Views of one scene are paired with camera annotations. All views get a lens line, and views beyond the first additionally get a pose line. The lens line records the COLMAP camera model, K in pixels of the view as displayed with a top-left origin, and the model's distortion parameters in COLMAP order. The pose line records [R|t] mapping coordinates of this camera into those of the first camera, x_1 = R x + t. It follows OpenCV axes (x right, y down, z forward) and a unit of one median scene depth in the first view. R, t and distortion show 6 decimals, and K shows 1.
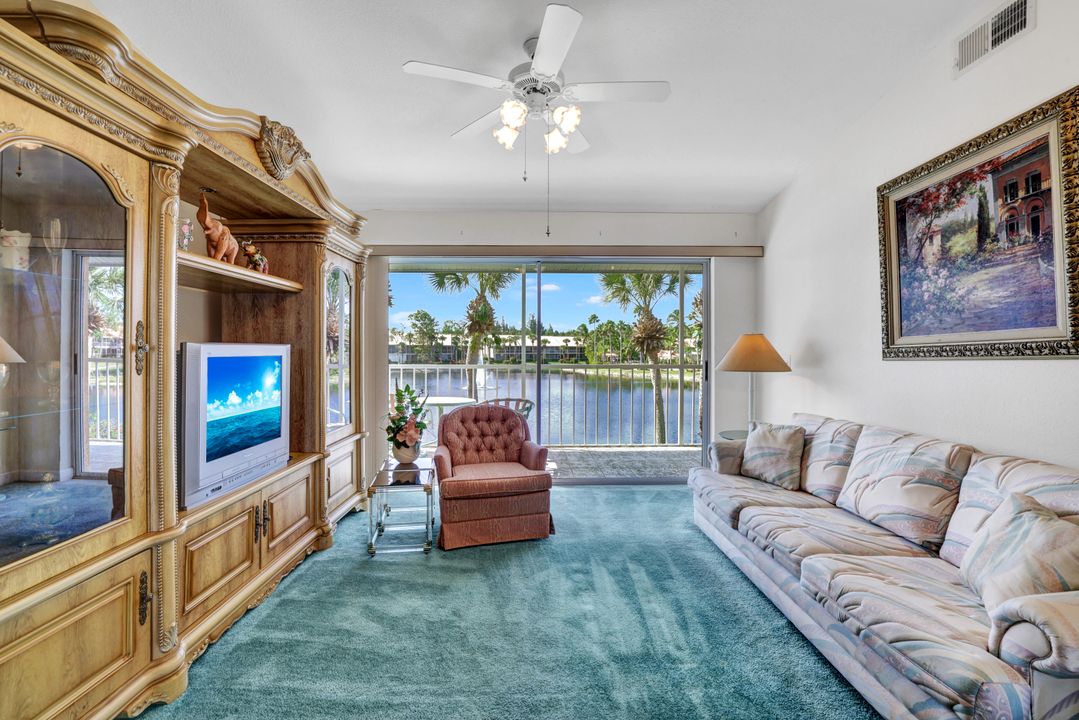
lens RADIAL K [[477.8, 0, 538.9], [0, 477.8, 350.5], [0, 0, 1]] dist [-0.001749, -0.000011]
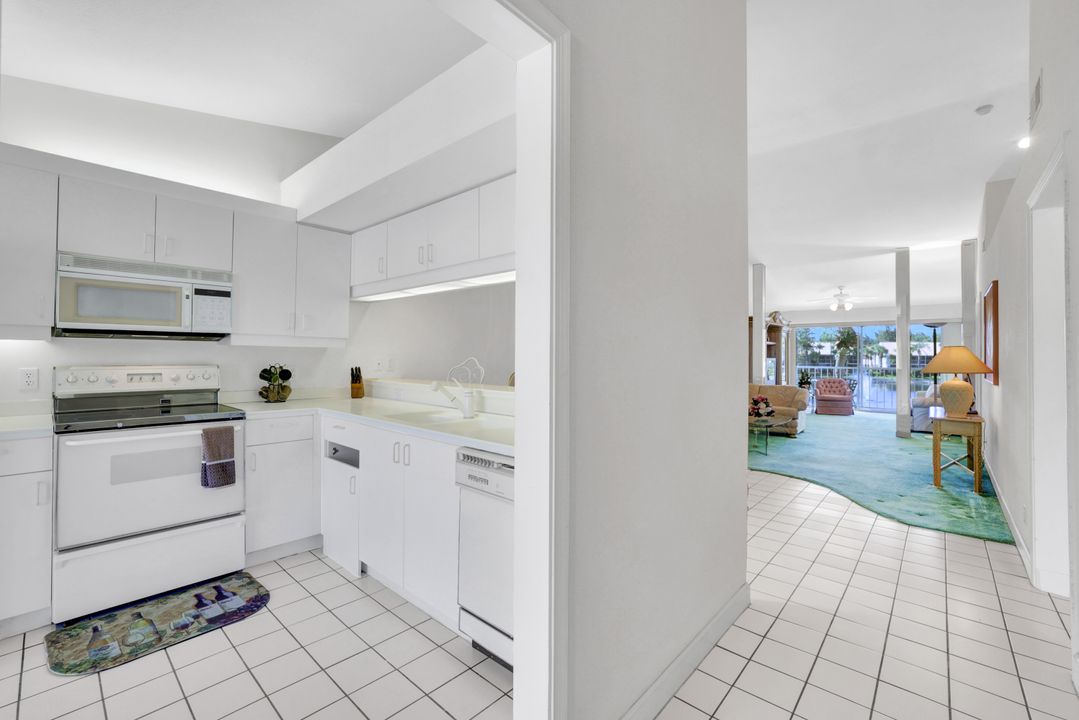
lens RADIAL K [[458.0, 0, 543.2], [0, 458.0, 350.4], [0, 0, 1]] dist [-0.002743, -0.000184]
pose [[0.736276, -0.005887, -0.676655, 0.622810], [-0.006431, 0.999856, -0.015696, -0.003937], [0.676650, 0.015909, 0.736133, -2.968718]]
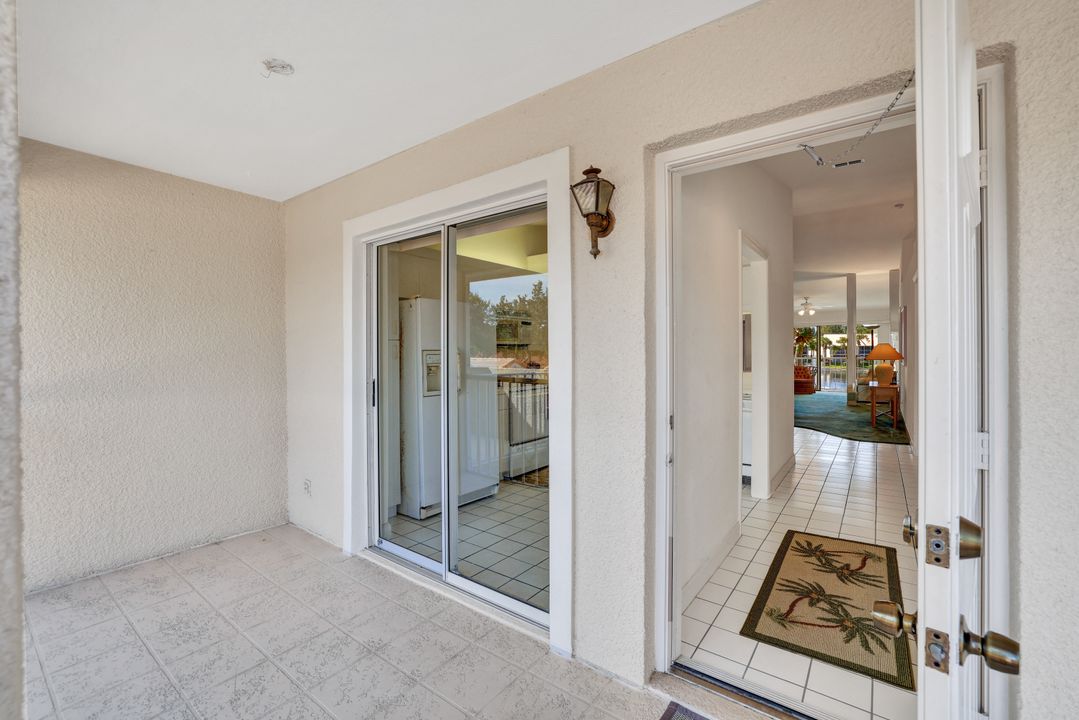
lens RADIAL K [[458.0, 0, 543.2], [0, 458.0, 350.4], [0, 0, 1]] dist [-0.002743, -0.000184]
pose [[0.790466, -0.005574, -0.612481, 0.663121], [0.004546, 0.999984, -0.003233, -0.017574], [0.612490, -0.000229, 0.790479, -4.071030]]
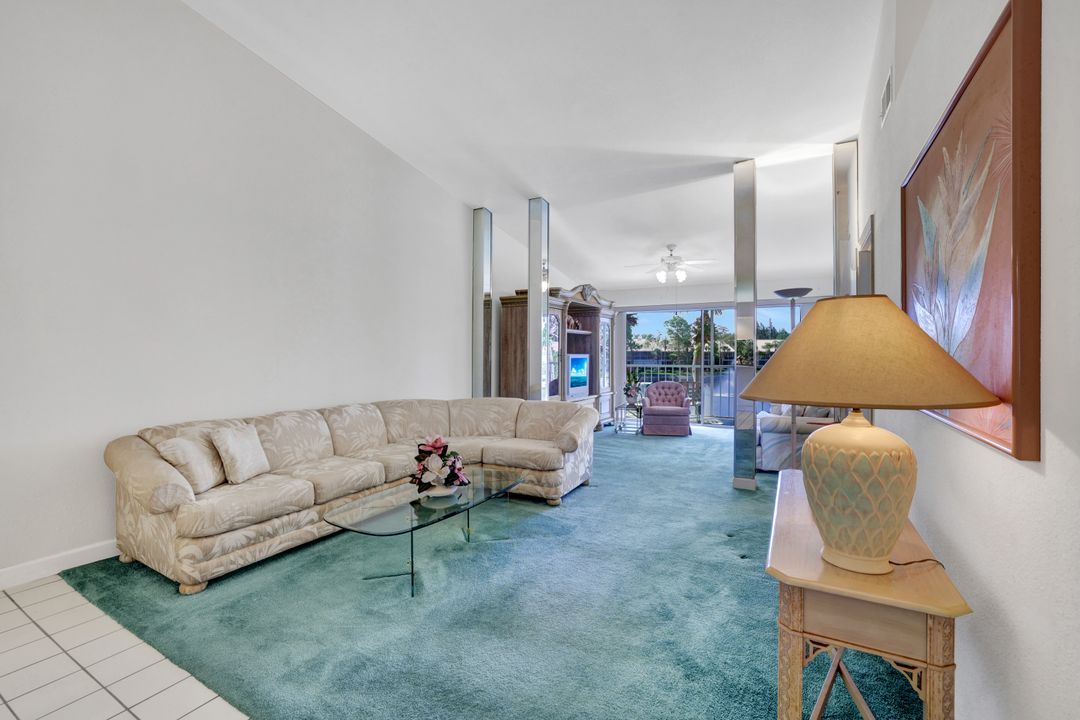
lens RADIAL K [[476.2, 0, 523.4], [0, 476.2, 356.8], [0, 0, 1]] dist [-0.000823, 0.000170]
pose [[0.849420, -0.000959, -0.527716, 0.580783], [0.001056, 0.999999, -0.000117, 0.003220], [0.527716, -0.000458, 0.849421, -1.455470]]
